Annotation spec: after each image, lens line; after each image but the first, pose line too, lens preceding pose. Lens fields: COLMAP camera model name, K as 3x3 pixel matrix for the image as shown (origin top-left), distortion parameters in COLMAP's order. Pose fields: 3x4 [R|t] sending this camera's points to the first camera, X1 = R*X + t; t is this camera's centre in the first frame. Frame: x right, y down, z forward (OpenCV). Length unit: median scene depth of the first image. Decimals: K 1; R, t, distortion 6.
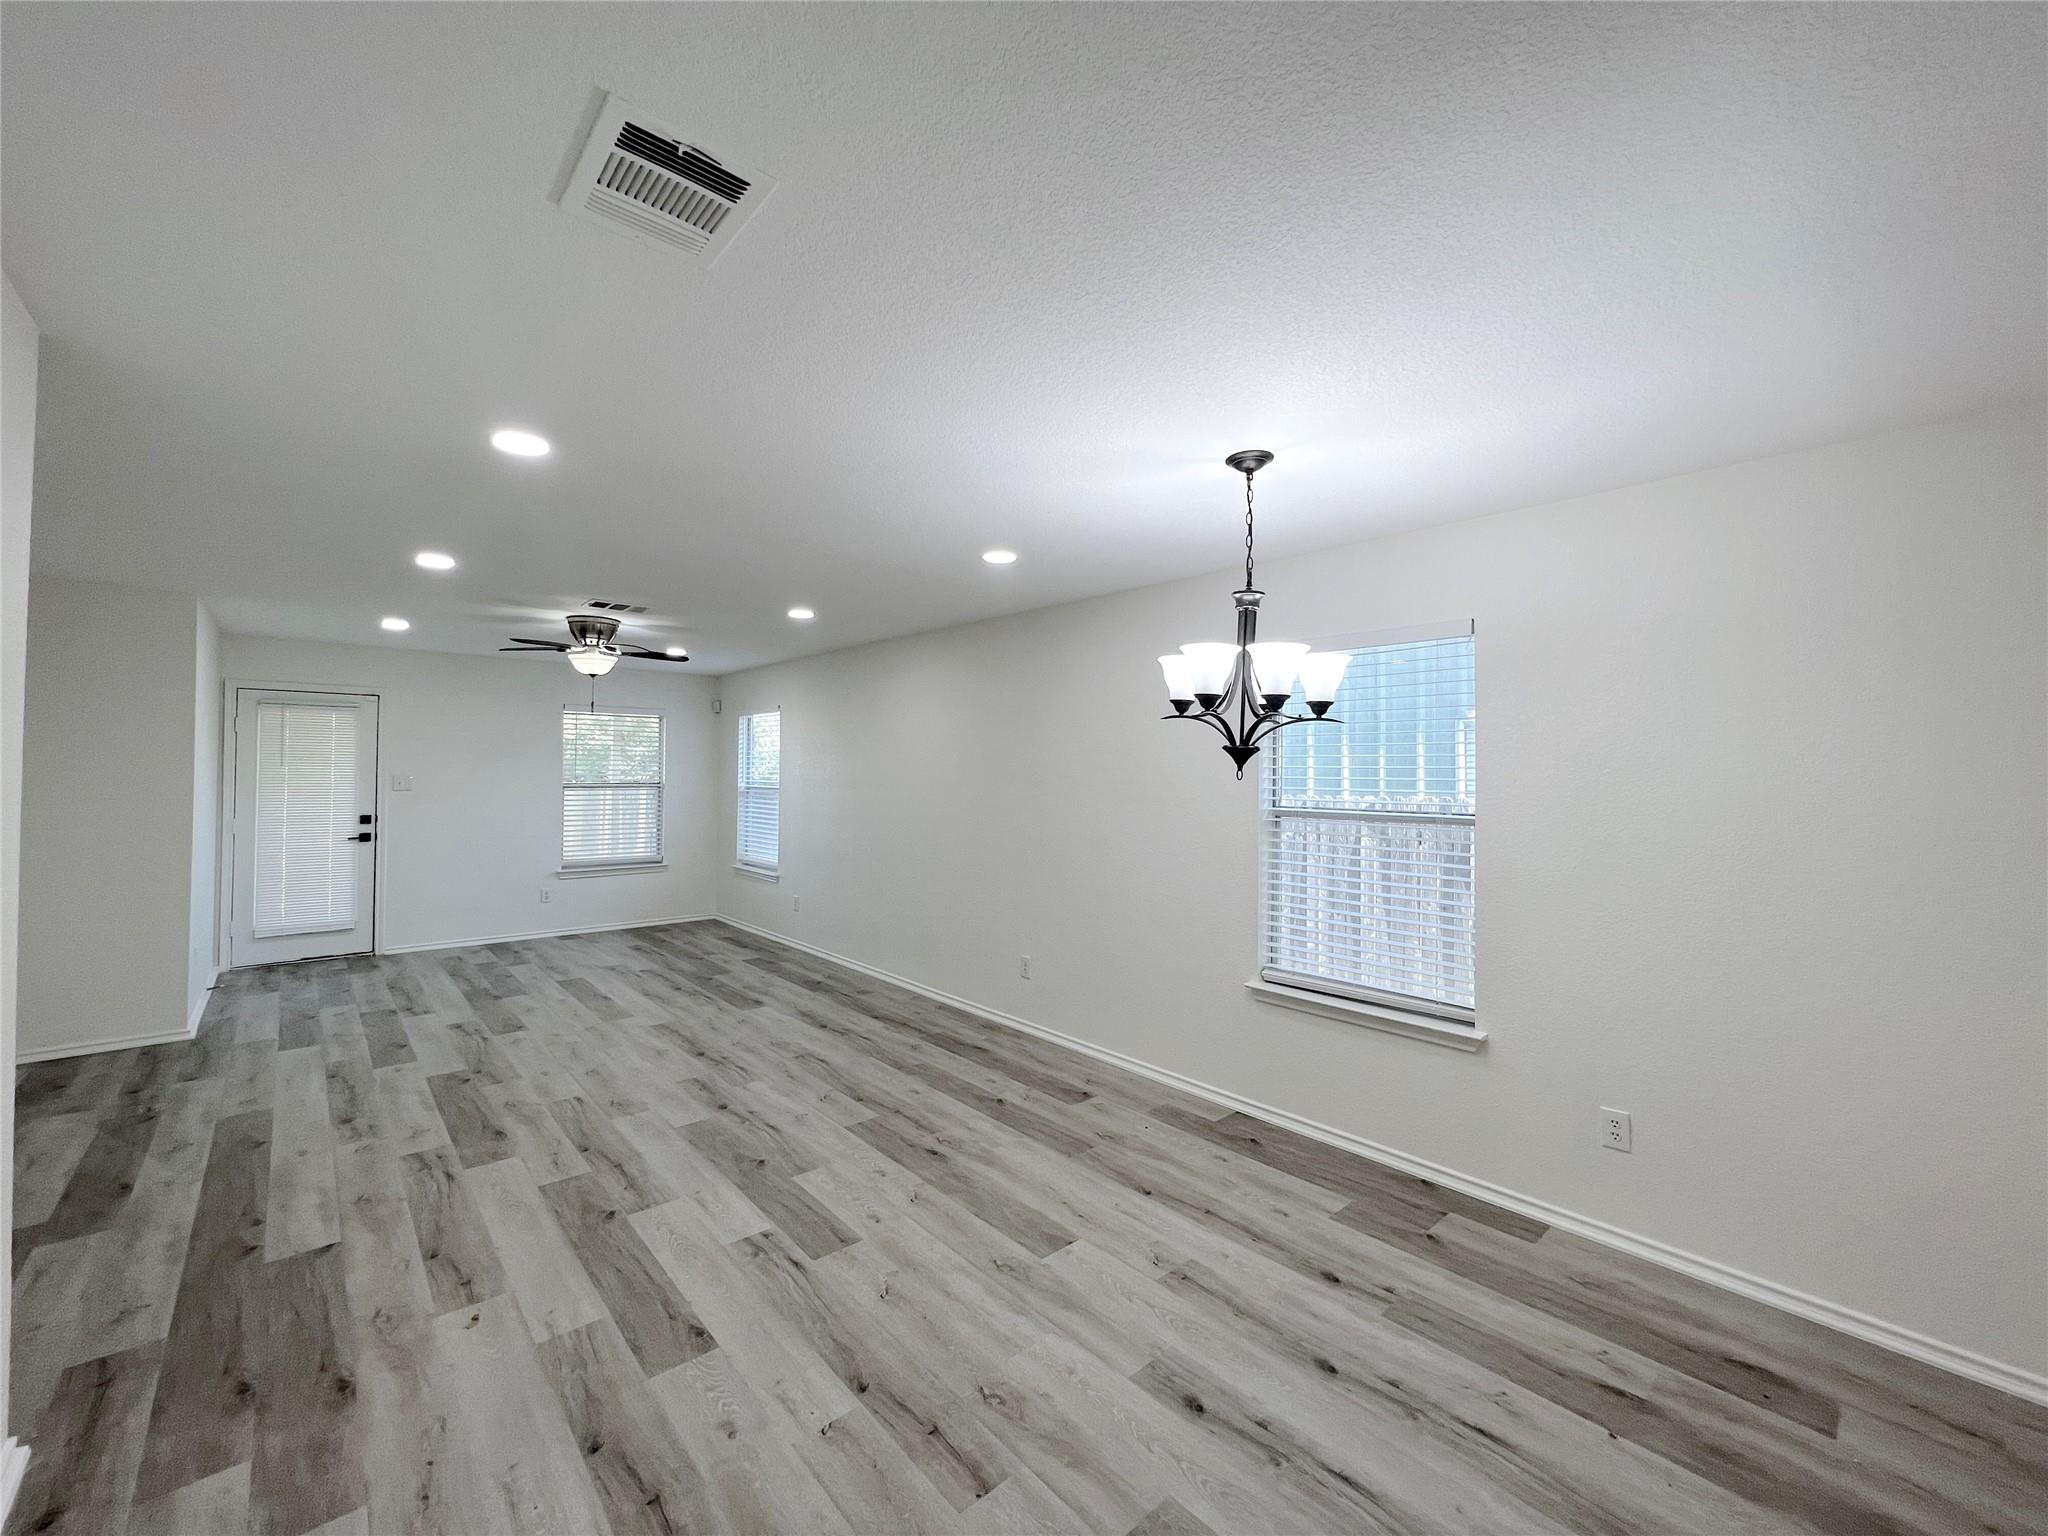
lens RADIAL K [[819.4, 0, 1014.4], [0, 819.4, 755.8], [0, 0, 1]] dist [-0.002628, 0.000225]
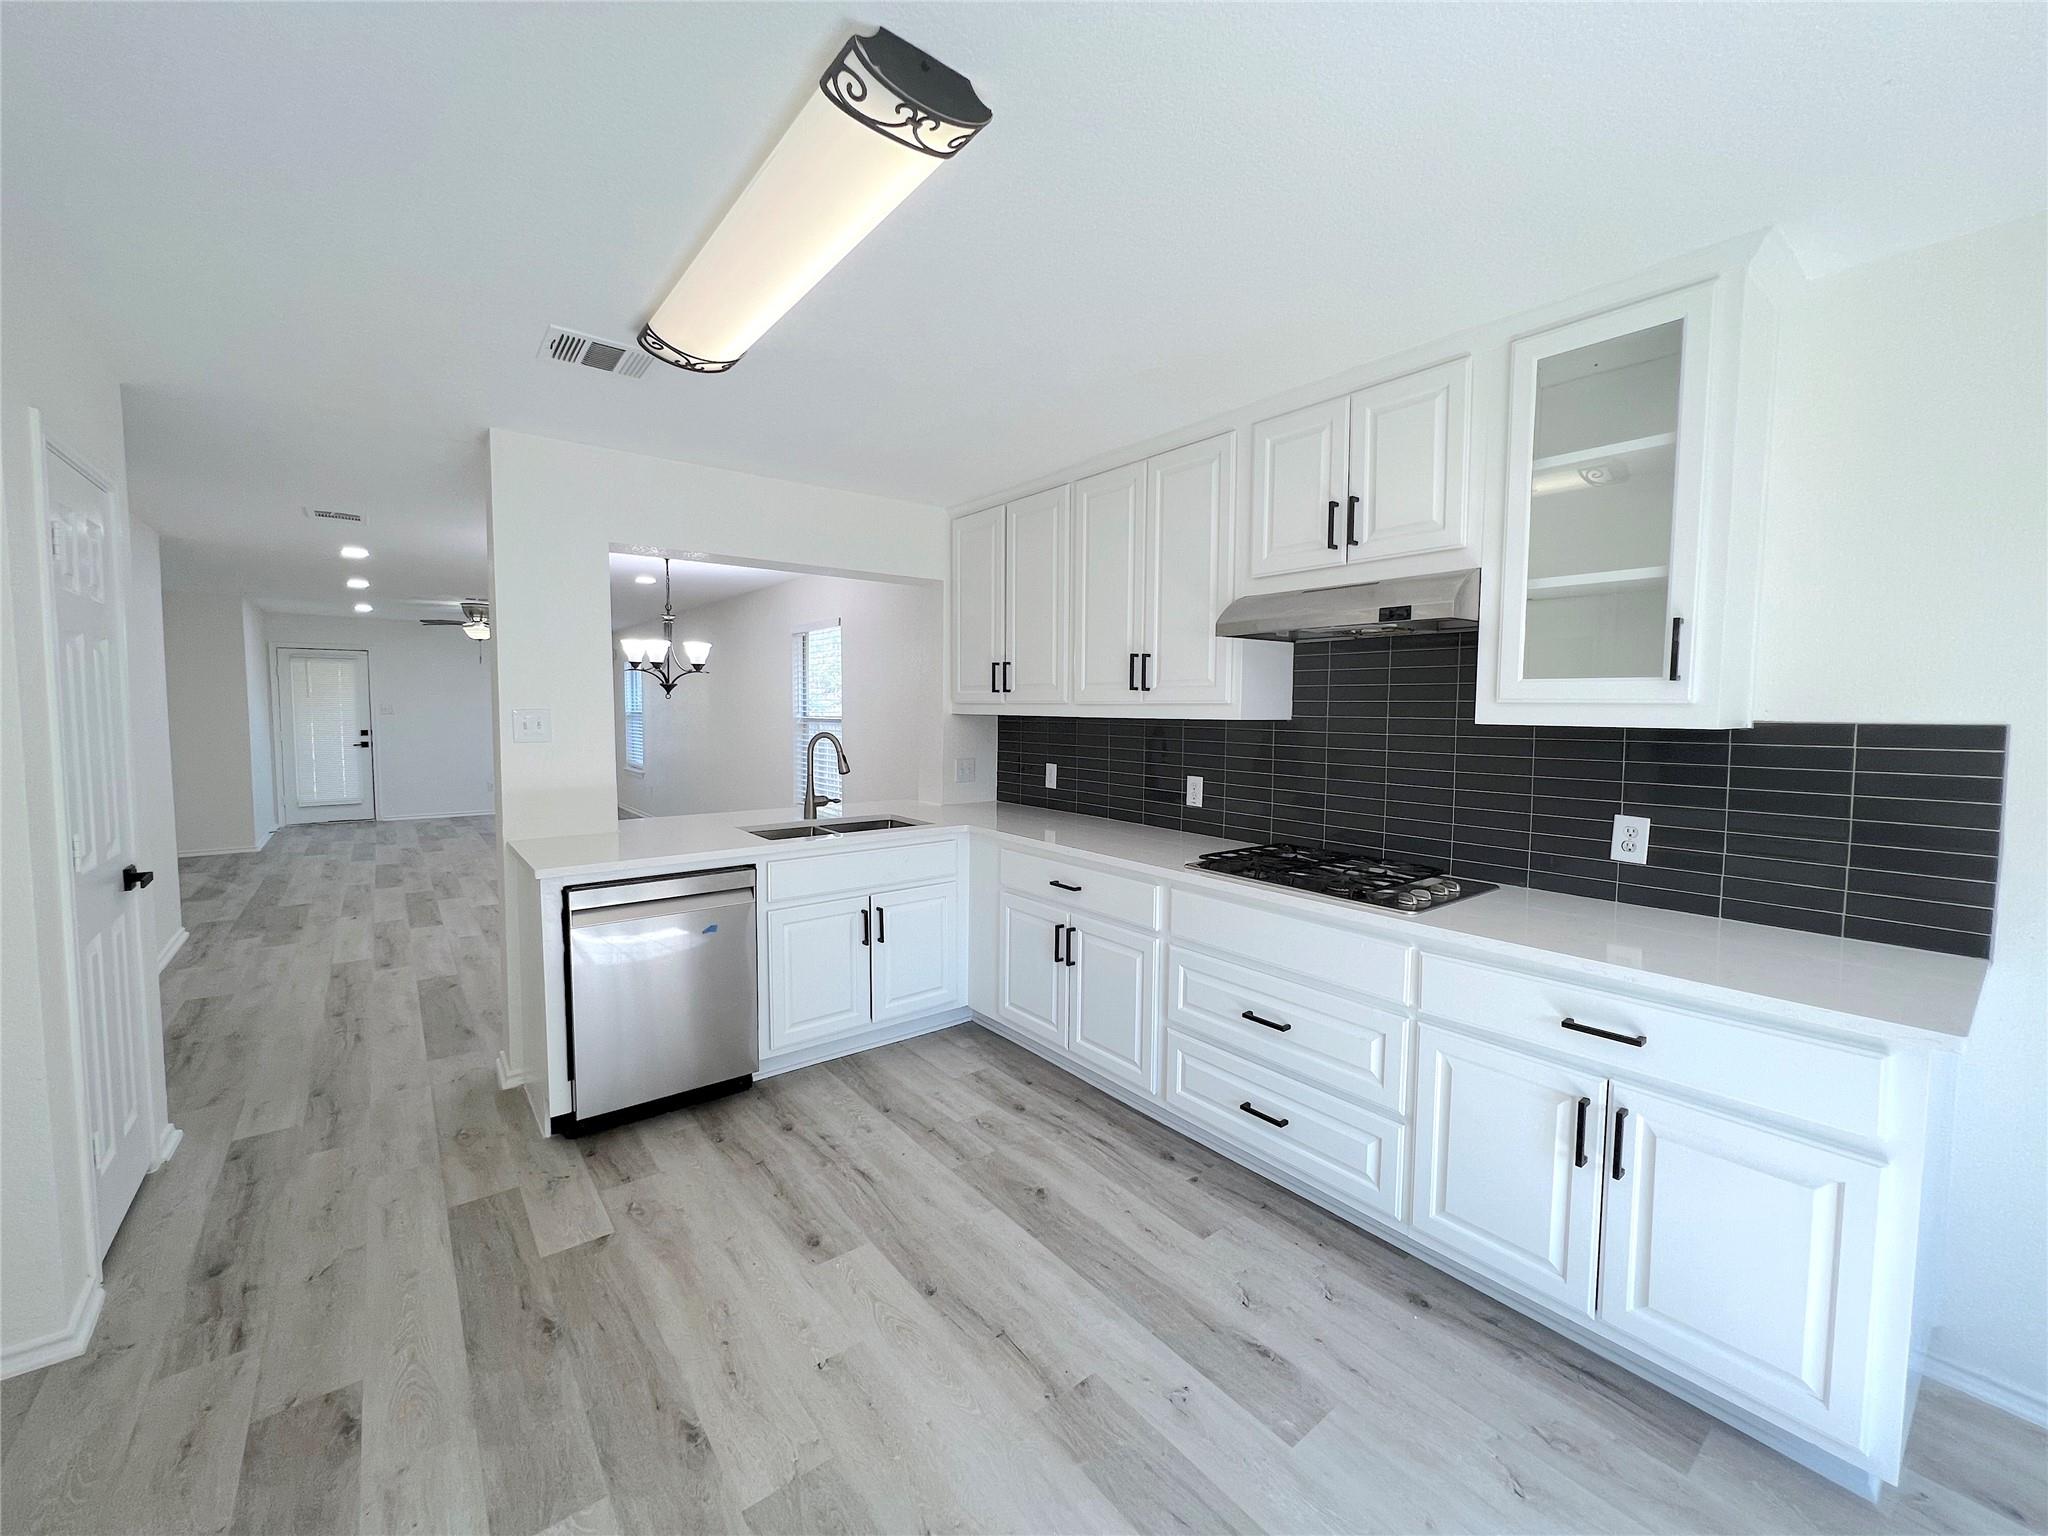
lens RADIAL K [[819.4, 0, 1014.4], [0, 819.4, 755.8], [0, 0, 1]] dist [-0.002628, 0.000225]
pose [[0.998205, 0.000859, -0.059888, 0.896392], [0.003918, 0.996818, 0.079610, 0.007015], [0.059766, -0.079702, 0.995025, -0.791554]]
